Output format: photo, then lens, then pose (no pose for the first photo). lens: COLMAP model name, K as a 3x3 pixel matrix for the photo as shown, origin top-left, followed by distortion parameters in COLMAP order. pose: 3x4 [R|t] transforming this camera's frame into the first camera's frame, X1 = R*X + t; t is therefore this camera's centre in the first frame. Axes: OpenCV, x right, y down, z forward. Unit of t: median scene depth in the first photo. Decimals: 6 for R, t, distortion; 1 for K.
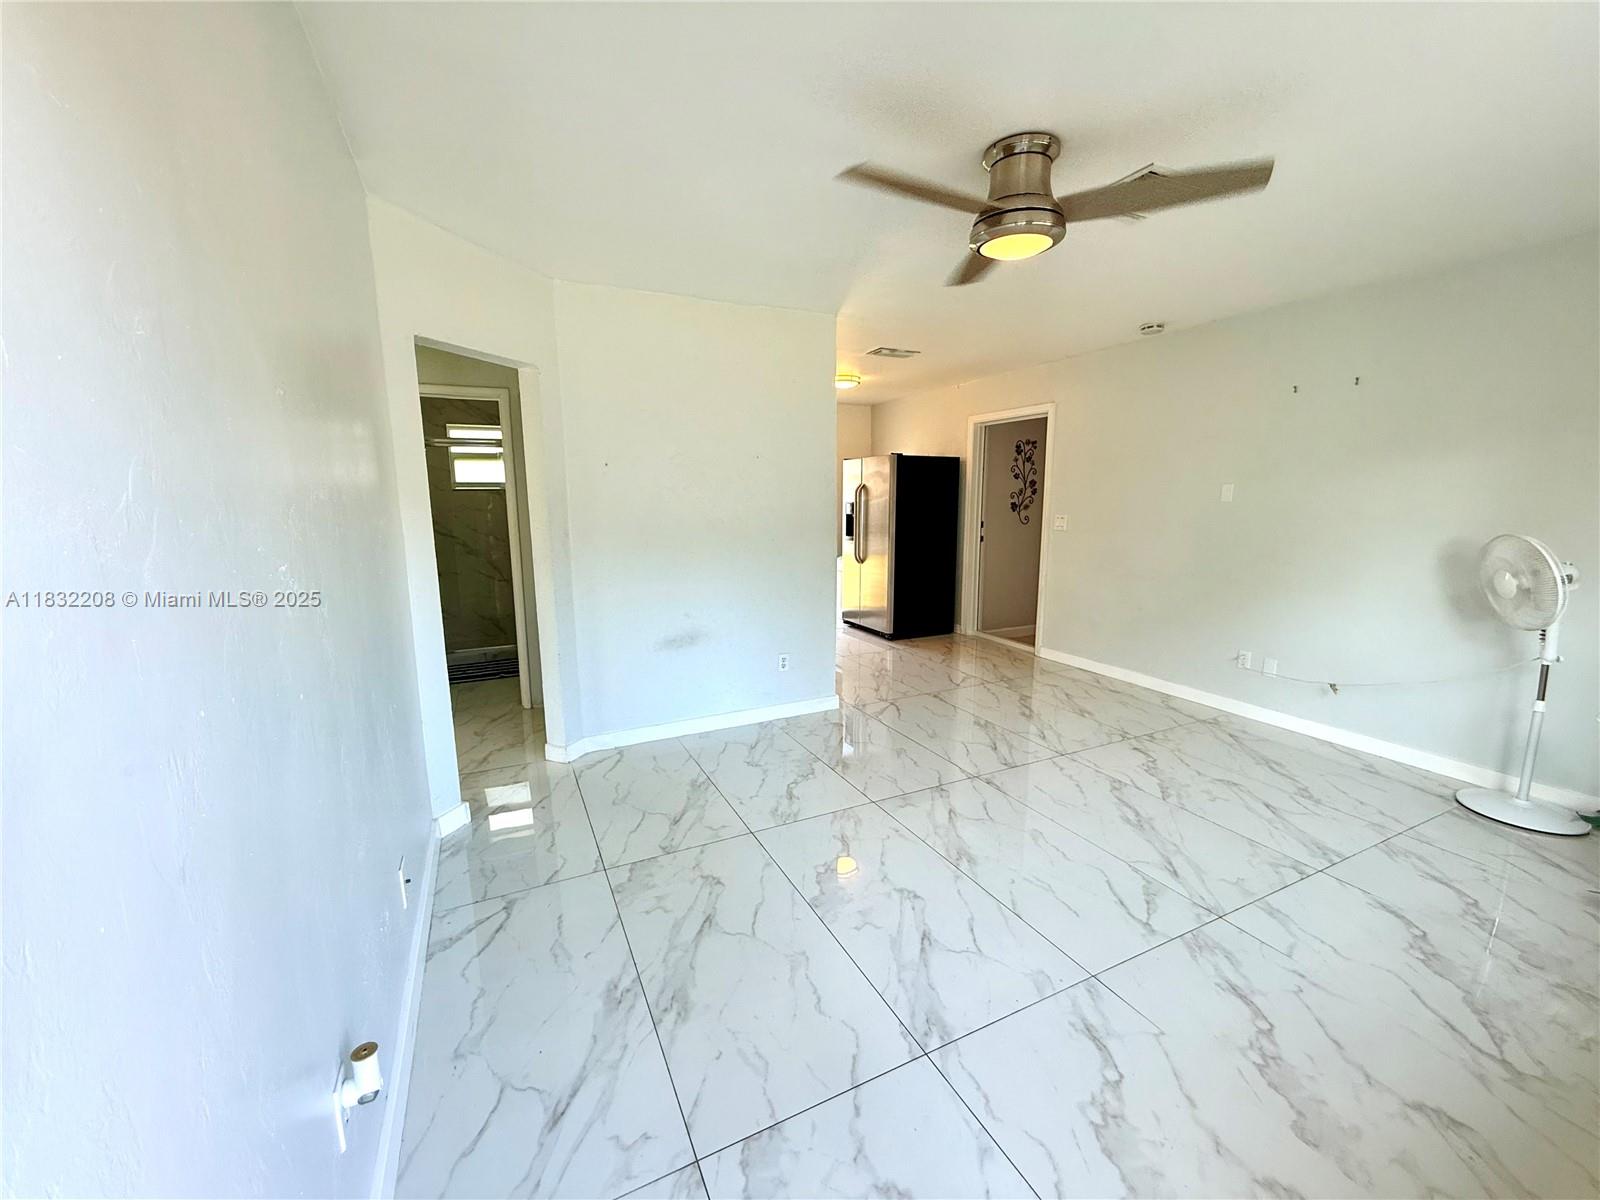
lens RADIAL K [[639.3, 0, 801.6], [0, 639.3, 600.0], [0, 0, 1]] dist [-0.000931, -0.000273]
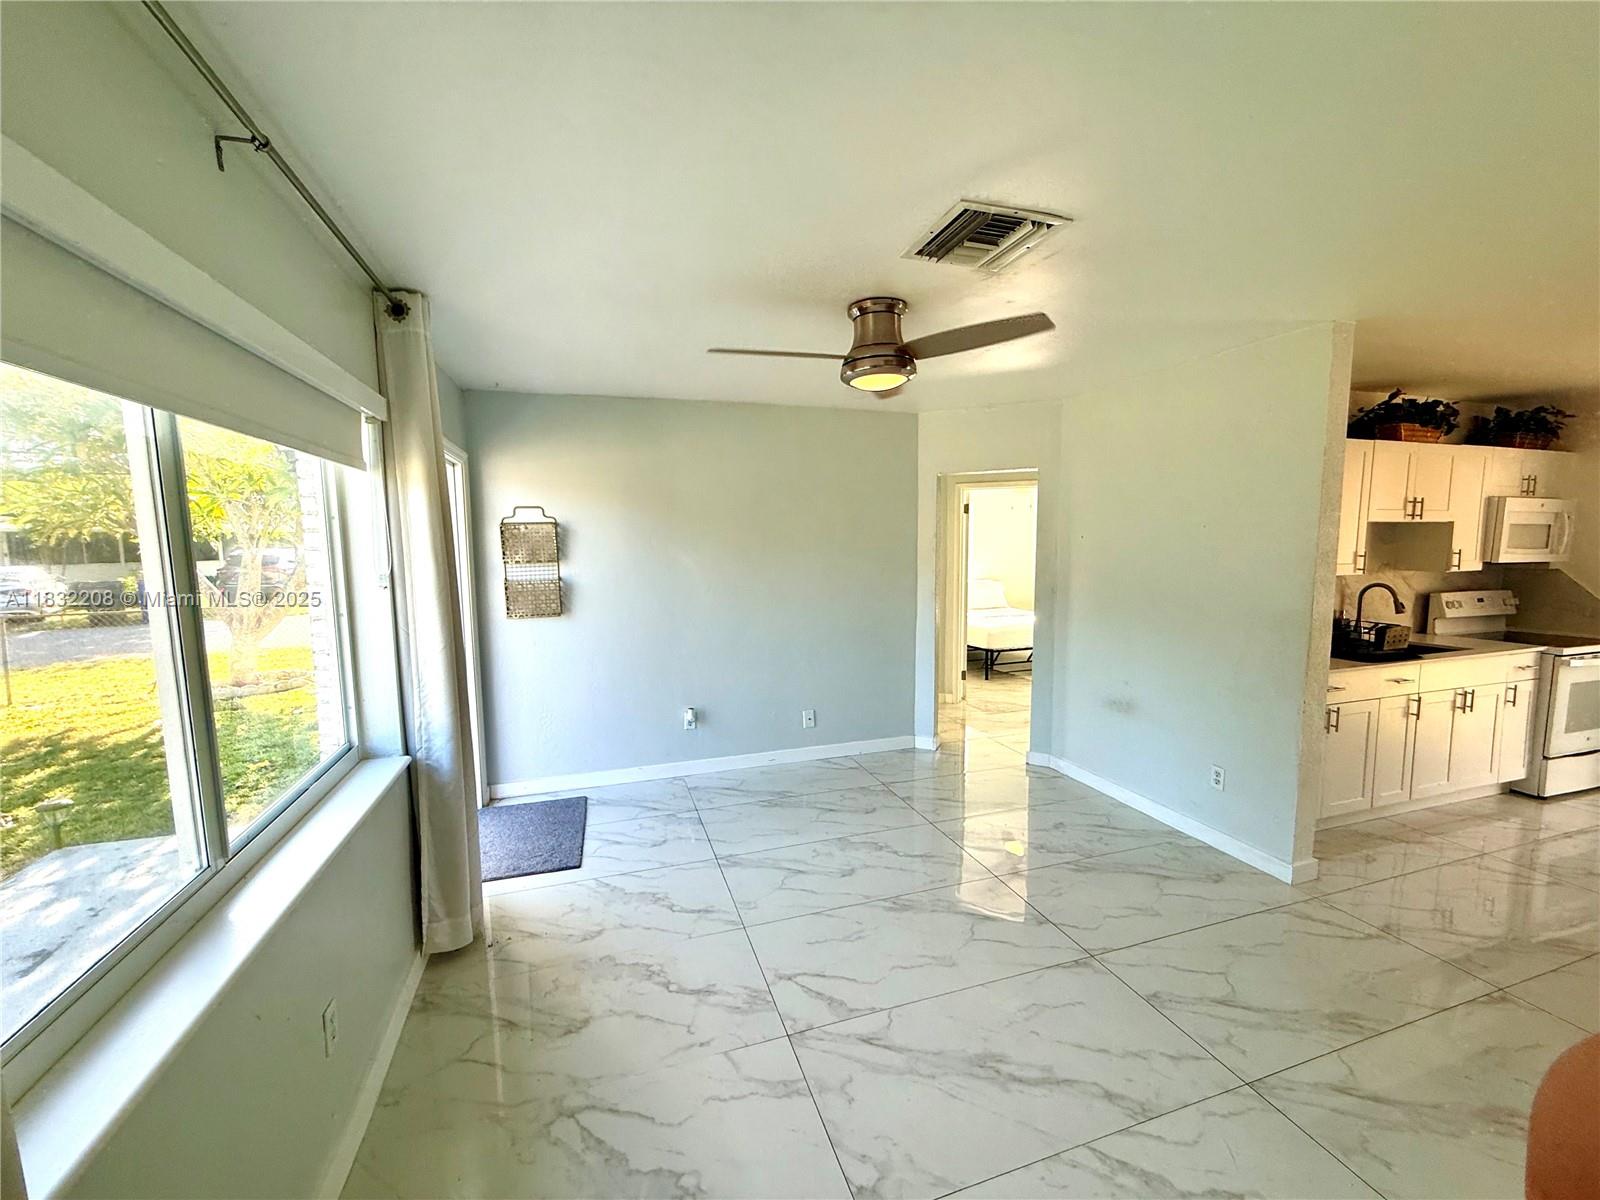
lens RADIAL K [[639.3, 0, 794.3], [0, 639.3, 599.3], [0, 0, 1]] dist [-0.000931, -0.000273]
pose [[-0.136474, 0.103674, -0.985204, 1.303279], [-0.152335, 0.980484, 0.124280, -0.225017], [0.978861, 0.167042, -0.118017, 0.863300]]
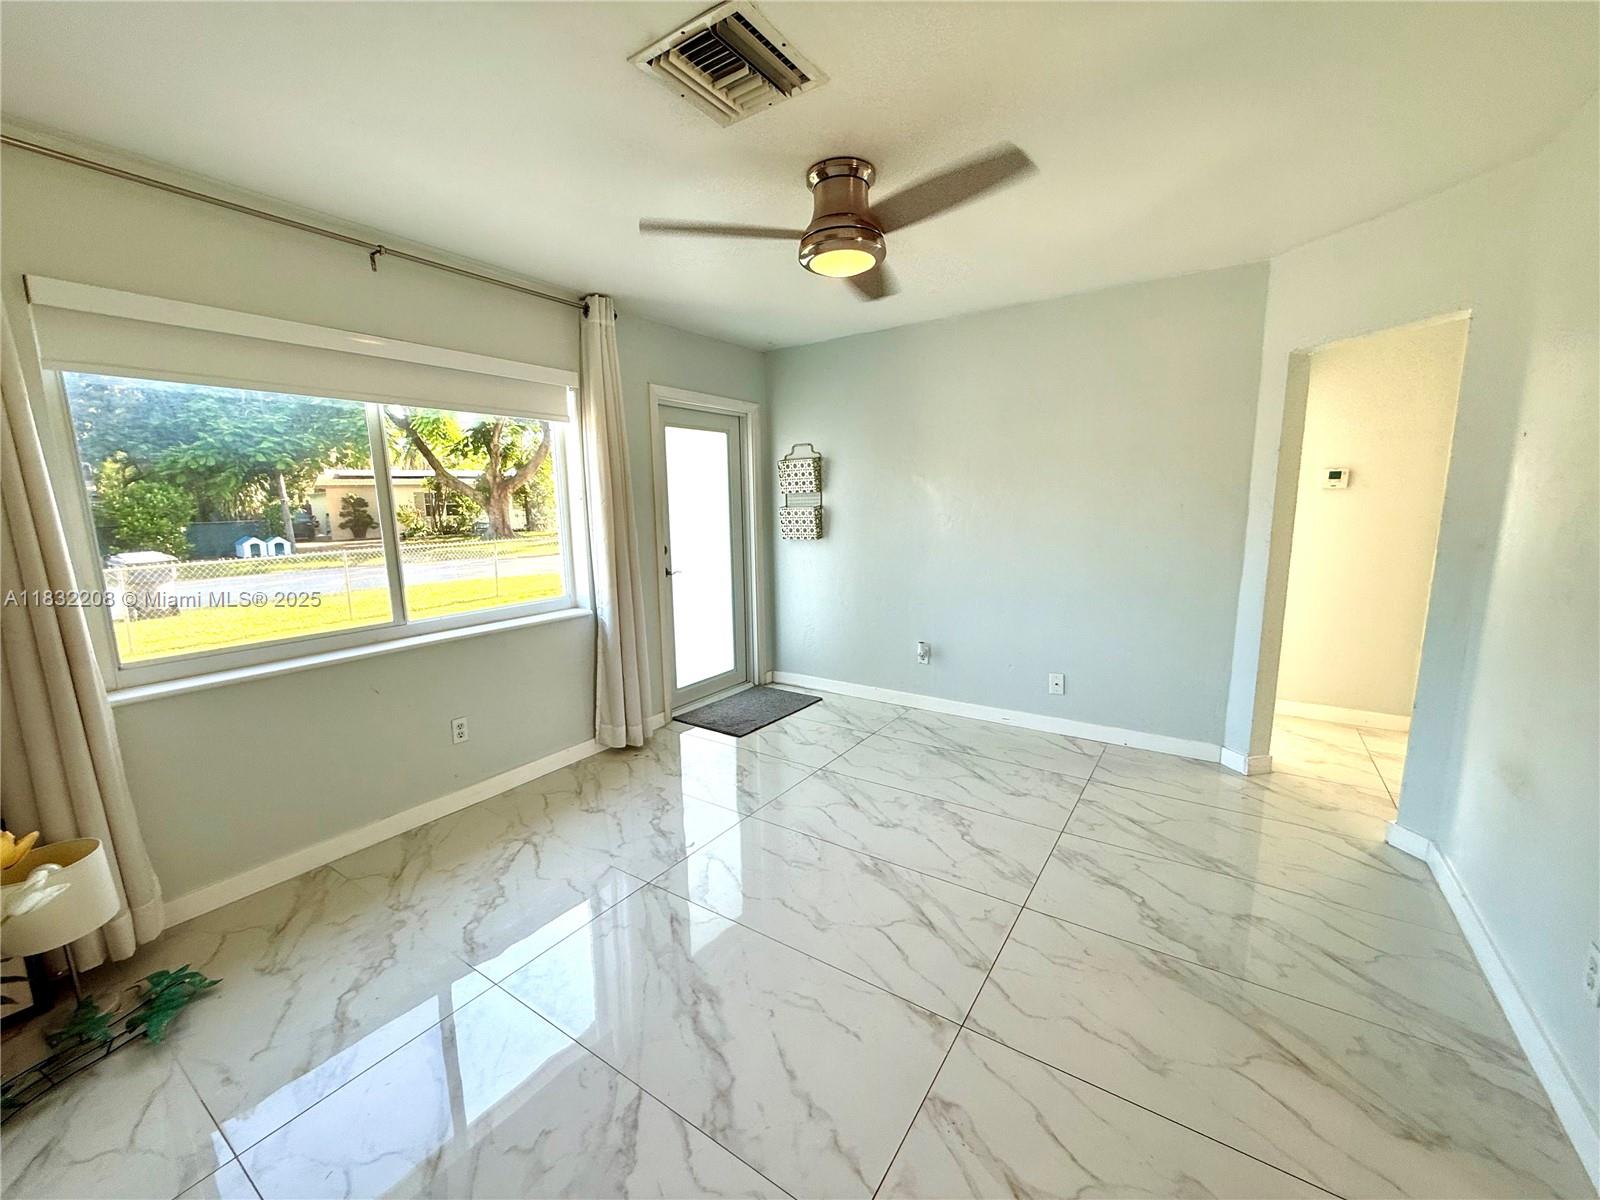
lens RADIAL K [[639.3, 0, 799.8], [0, 639.3, 598.6], [0, 0, 1]] dist [-0.000931, -0.000273]
pose [[-0.863569, 0.099272, -0.494361, 0.792271], [-0.060623, 0.952875, 0.297244, -0.276690], [0.500573, 0.286661, -0.816855, 1.620571]]
